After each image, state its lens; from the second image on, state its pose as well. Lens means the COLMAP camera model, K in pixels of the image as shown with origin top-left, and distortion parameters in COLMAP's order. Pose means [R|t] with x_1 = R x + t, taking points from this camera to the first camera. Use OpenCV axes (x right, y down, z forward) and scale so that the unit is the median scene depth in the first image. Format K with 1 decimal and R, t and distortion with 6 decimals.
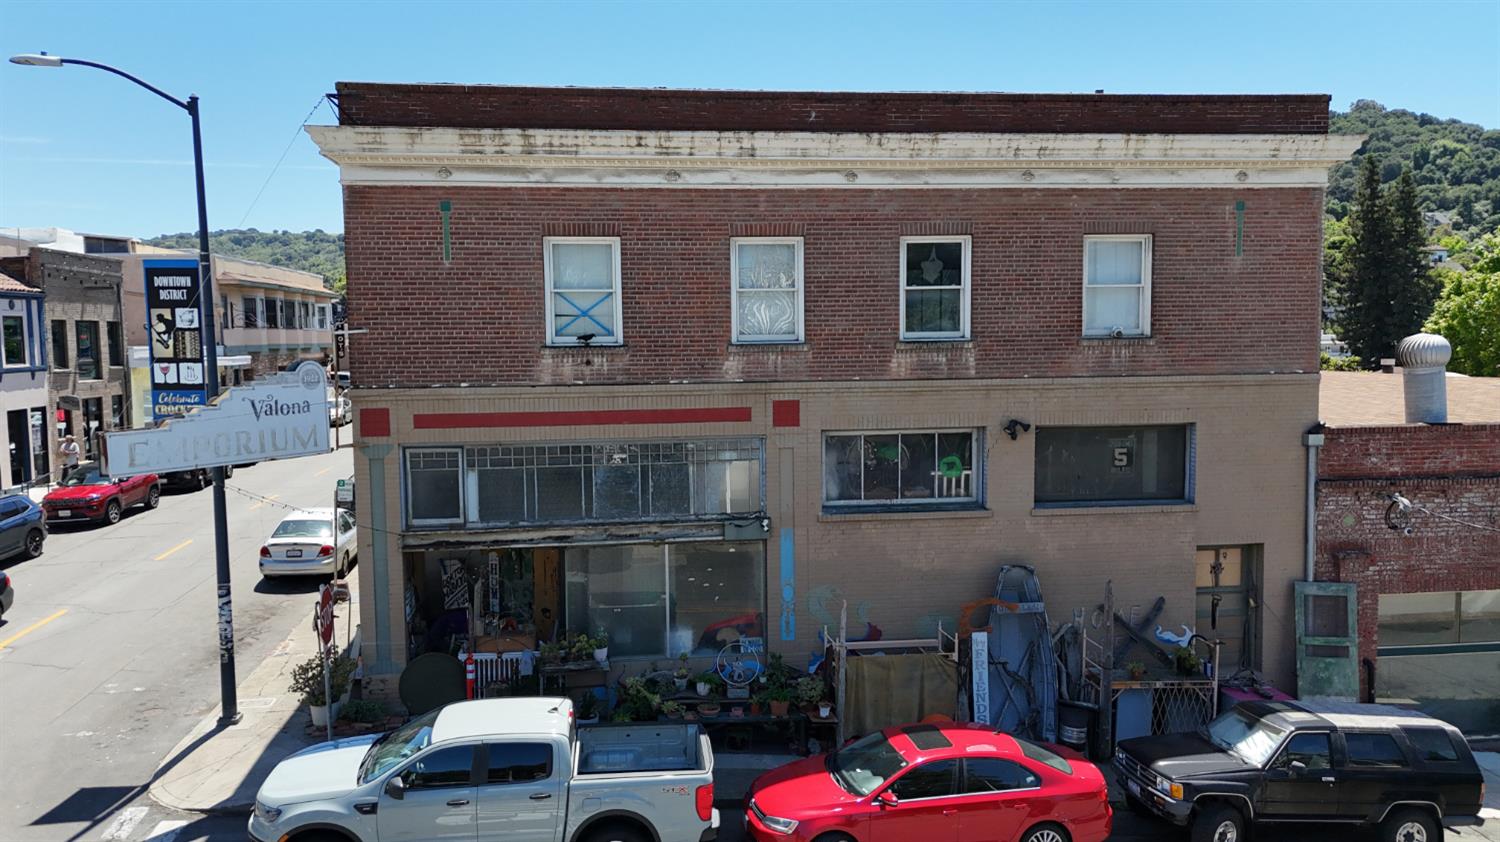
lens RADIAL K [[1108.7, 0, 748.1], [0, 1108.7, 417.1], [0, 0, 1]] dist [0.060792, -0.044364]
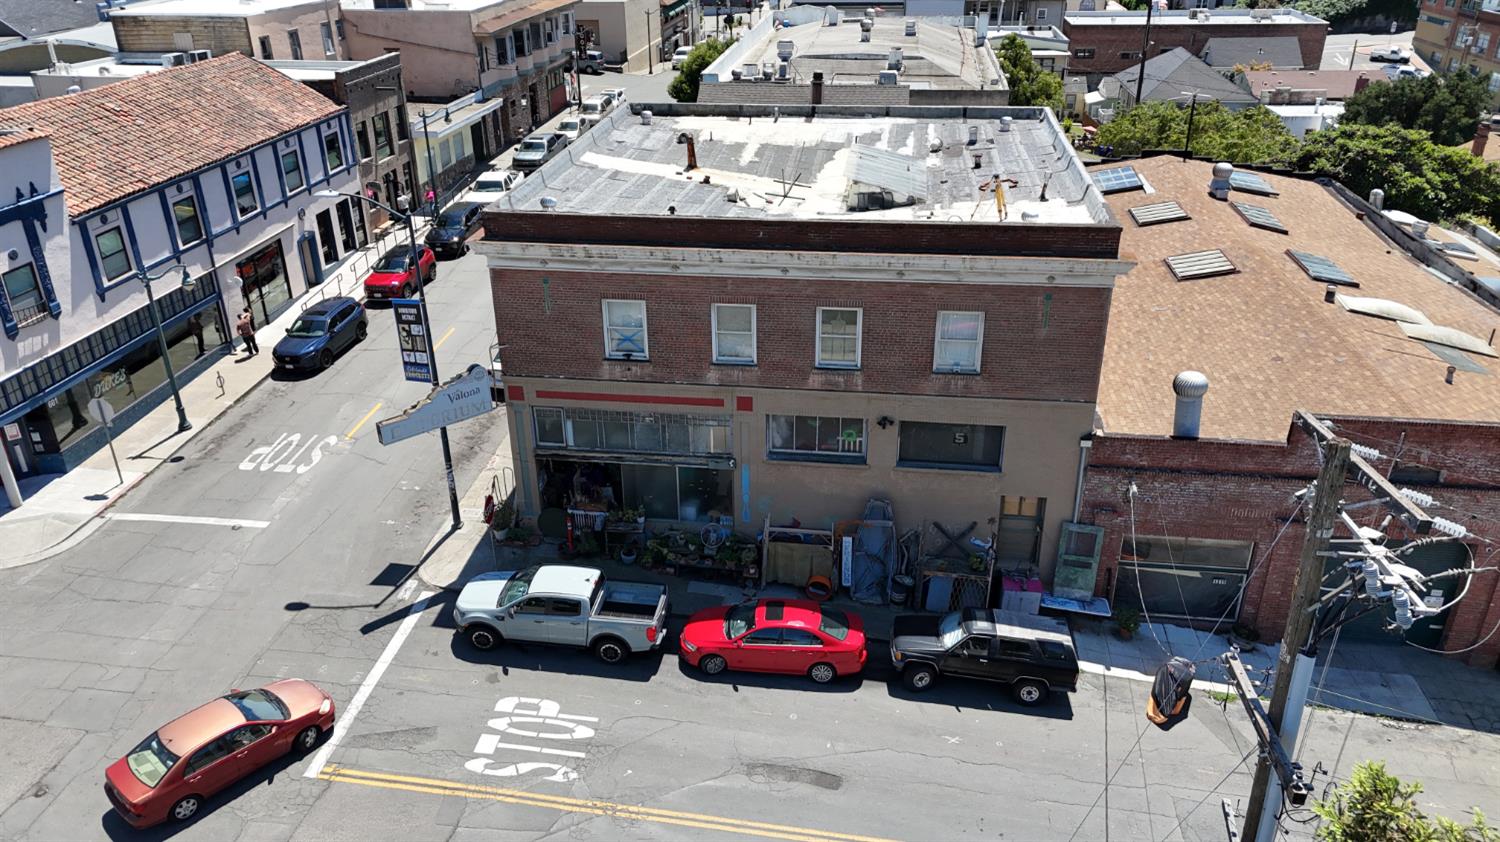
lens RADIAL K [[1107.7, 0, 748.1], [0, 1107.7, 420.5], [0, 0, 1]] dist [0.094830, -0.089912]
pose [[0.967715, 0.111032, -0.226273, 0.421558], [-0.019465, 0.927983, 0.372113, -0.603437], [0.251294, -0.355695, 0.900185, -0.515914]]
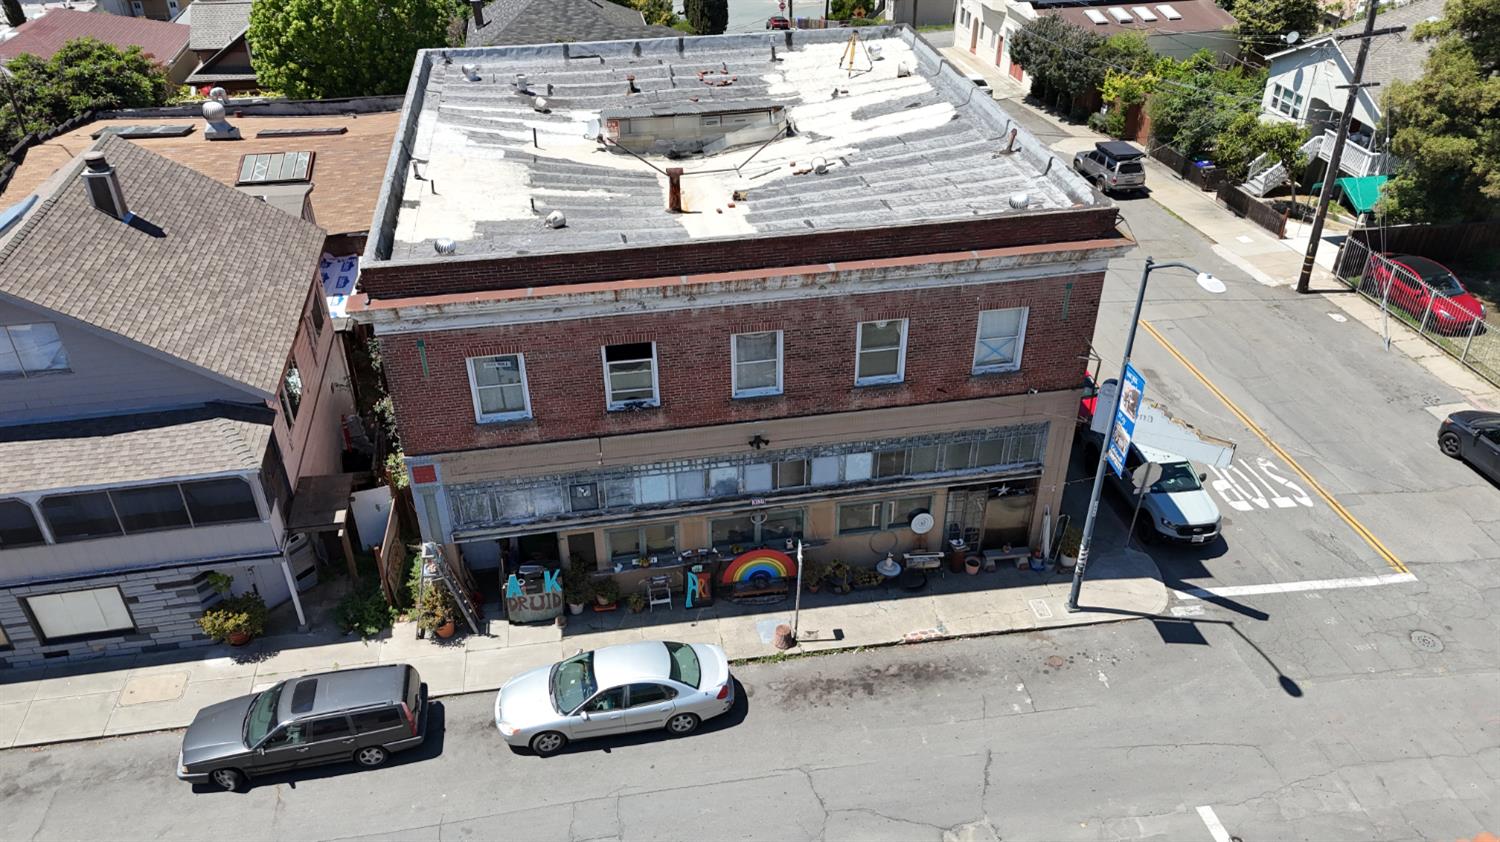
lens RADIAL K [[1107.7, 0, 748.1], [0, 1107.7, 420.5], [0, 0, 1]] dist [0.094830, -0.089912]
pose [[-0.053899, -0.538290, 0.841034, -1.599174], [0.082425, 0.836986, 0.540982, -0.834284], [-0.995139, 0.098481, -0.000744, 1.405945]]
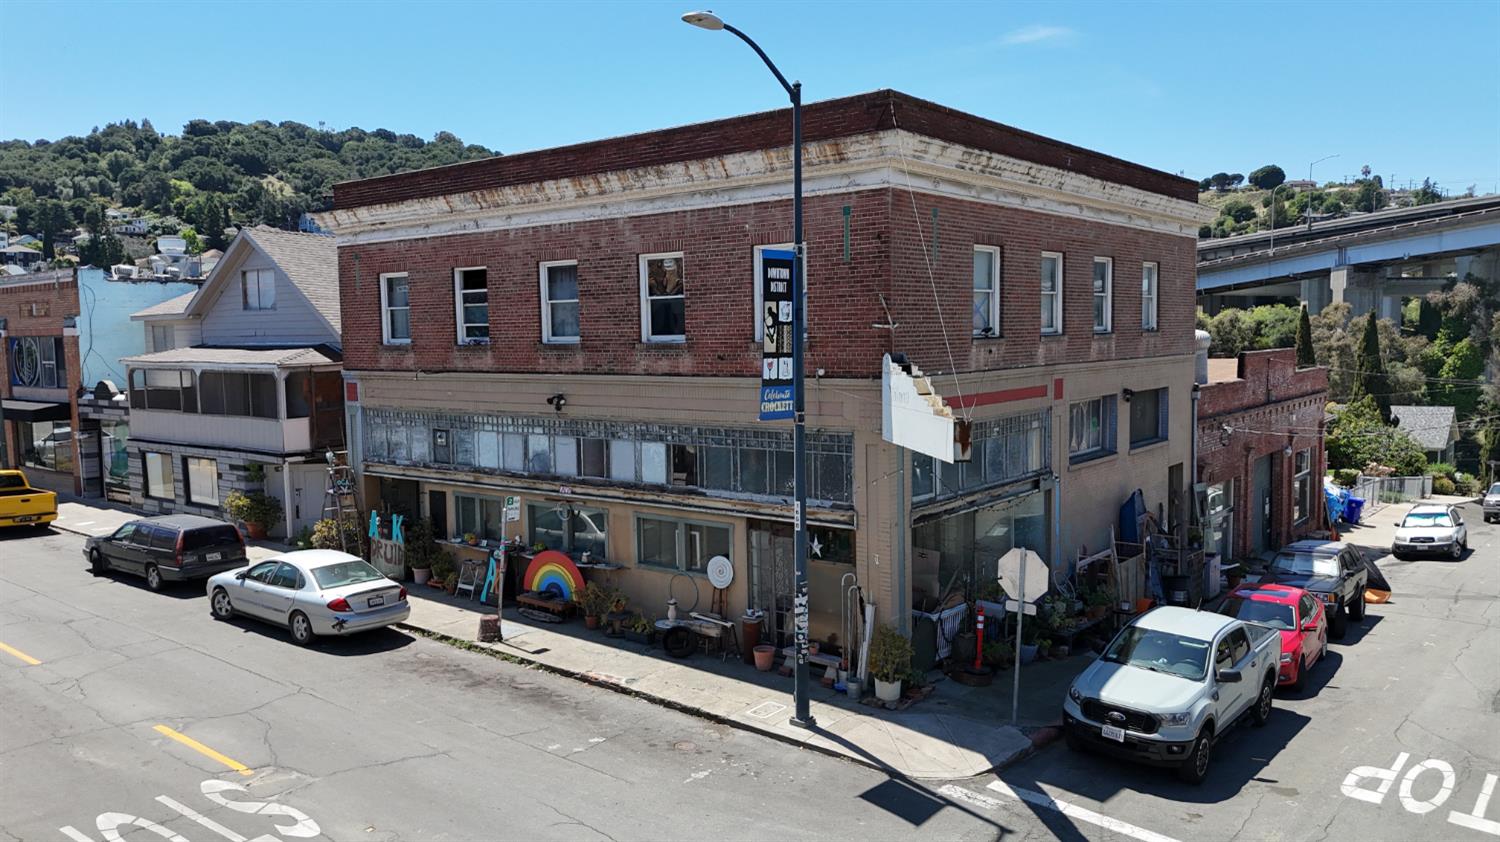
lens RADIAL K [[1107.7, 0, 748.1], [0, 1107.7, 420.5], [0, 0, 1]] dist [0.094830, -0.089912]
pose [[0.709609, -0.056835, 0.702300, -1.141770], [0.060391, 0.997979, 0.019744, -0.014372], [-0.702003, 0.028402, 0.711608, 0.327397]]
